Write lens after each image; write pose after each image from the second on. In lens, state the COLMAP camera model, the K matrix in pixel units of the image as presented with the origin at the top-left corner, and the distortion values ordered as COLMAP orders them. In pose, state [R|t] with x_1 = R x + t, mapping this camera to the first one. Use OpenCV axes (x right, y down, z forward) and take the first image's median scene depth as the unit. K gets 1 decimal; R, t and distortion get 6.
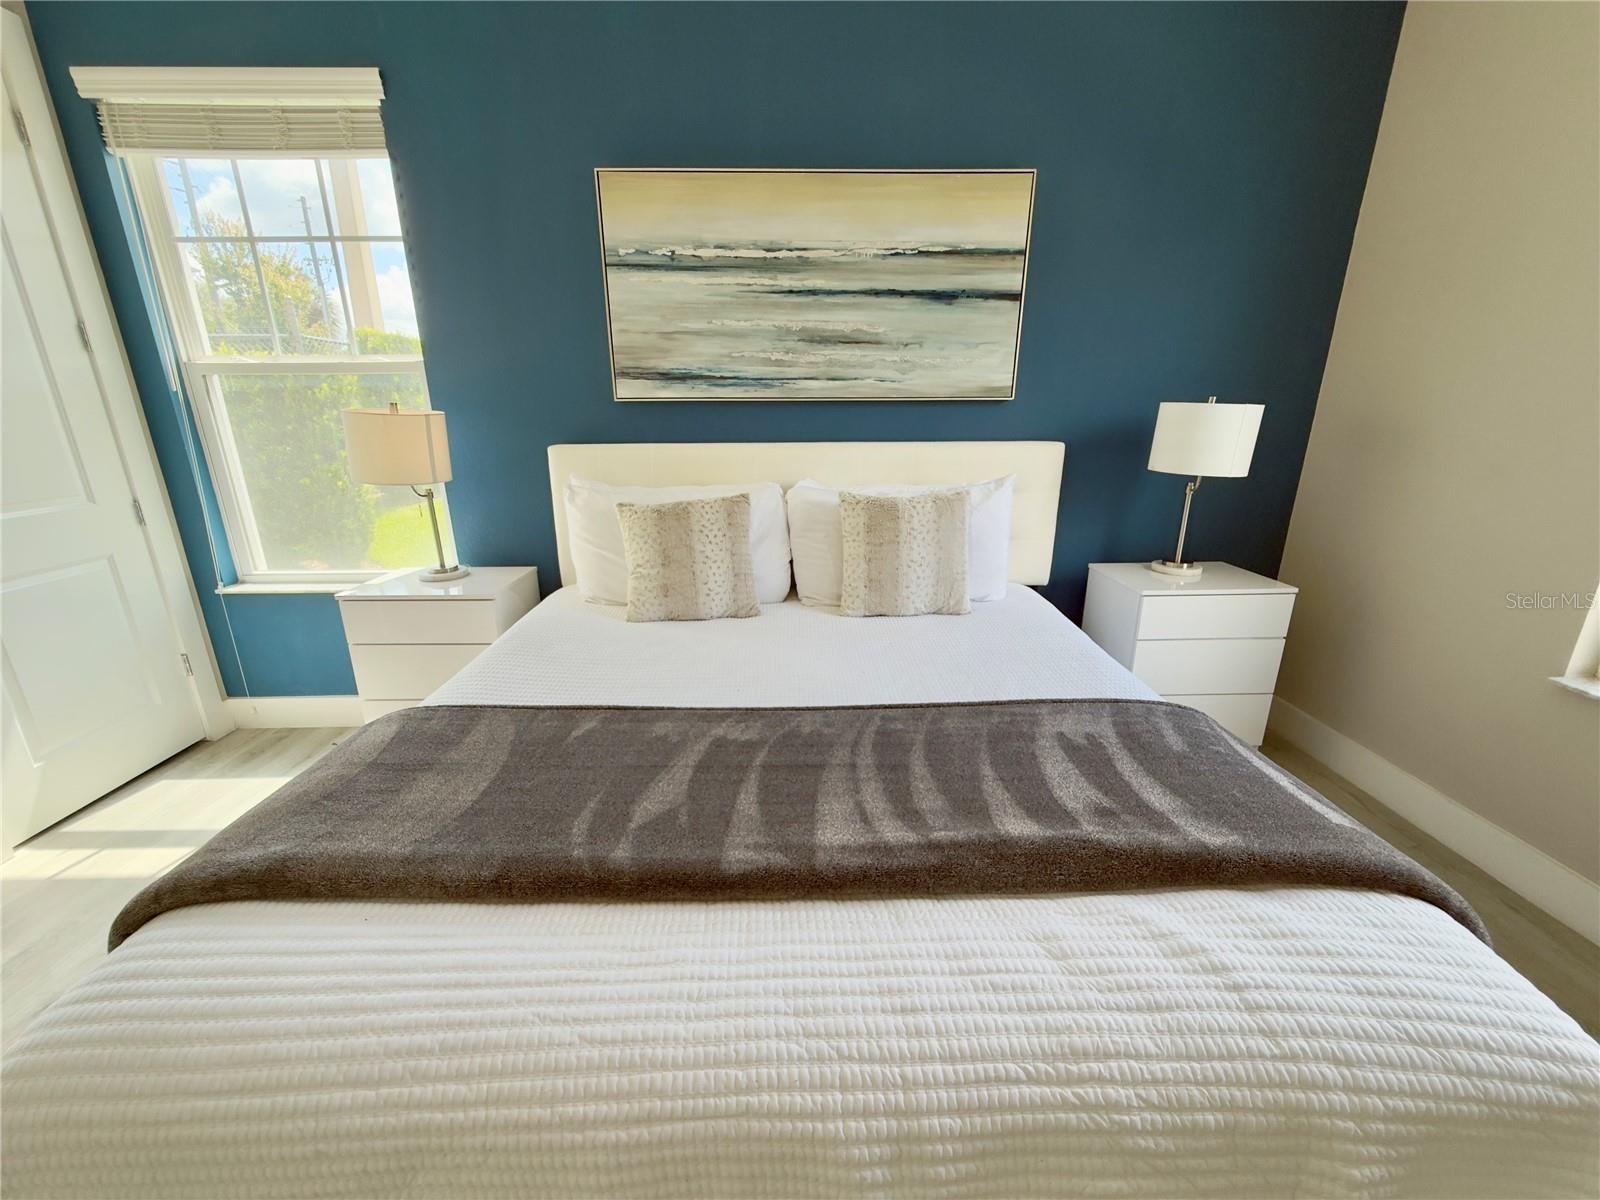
lens RADIAL K [[641.8, 0, 796.5], [0, 641.8, 600.3], [0, 0, 1]] dist [-0.000175, 0.000677]
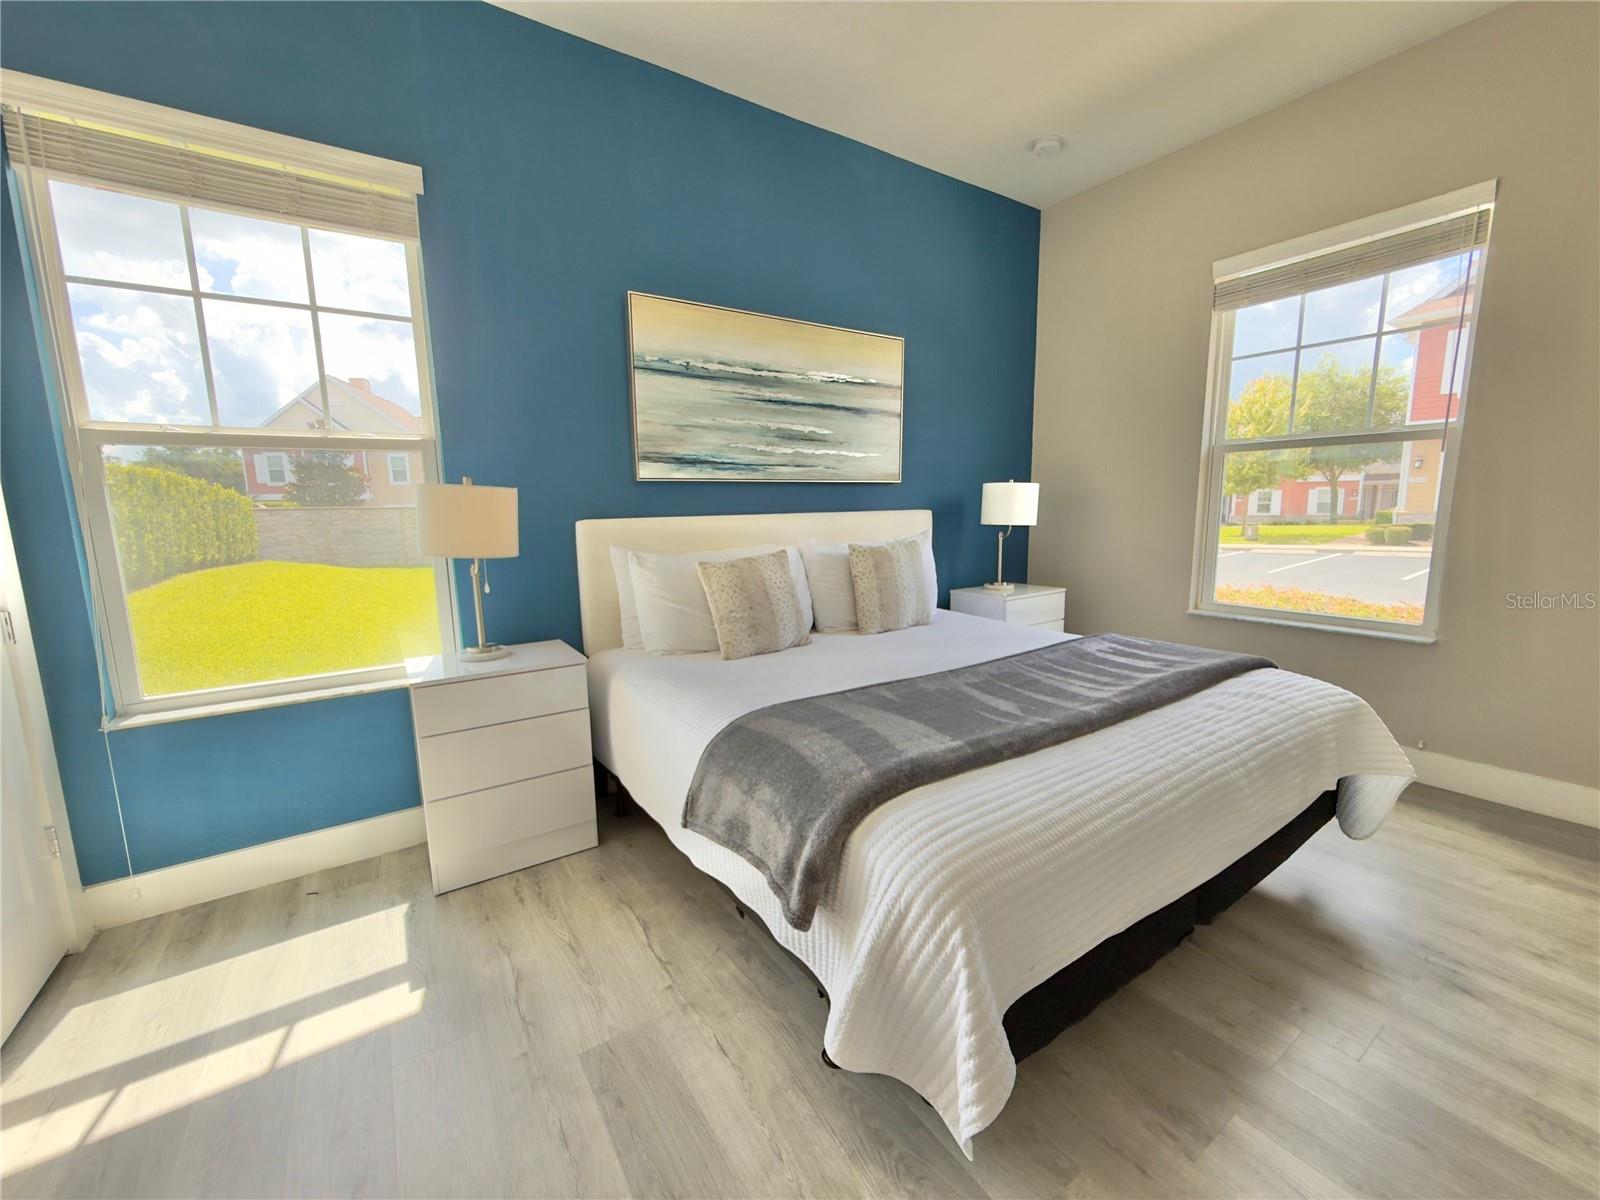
lens RADIAL K [[641.8, 0, 798.3], [0, 641.8, 599.4], [0, 0, 1]] dist [-0.000175, 0.000677]
pose [[0.837255, -0.091811, 0.539050, -0.716244], [0.173938, 0.979317, -0.103364, 0.062829], [-0.518411, 0.180304, 0.835907, -0.053439]]
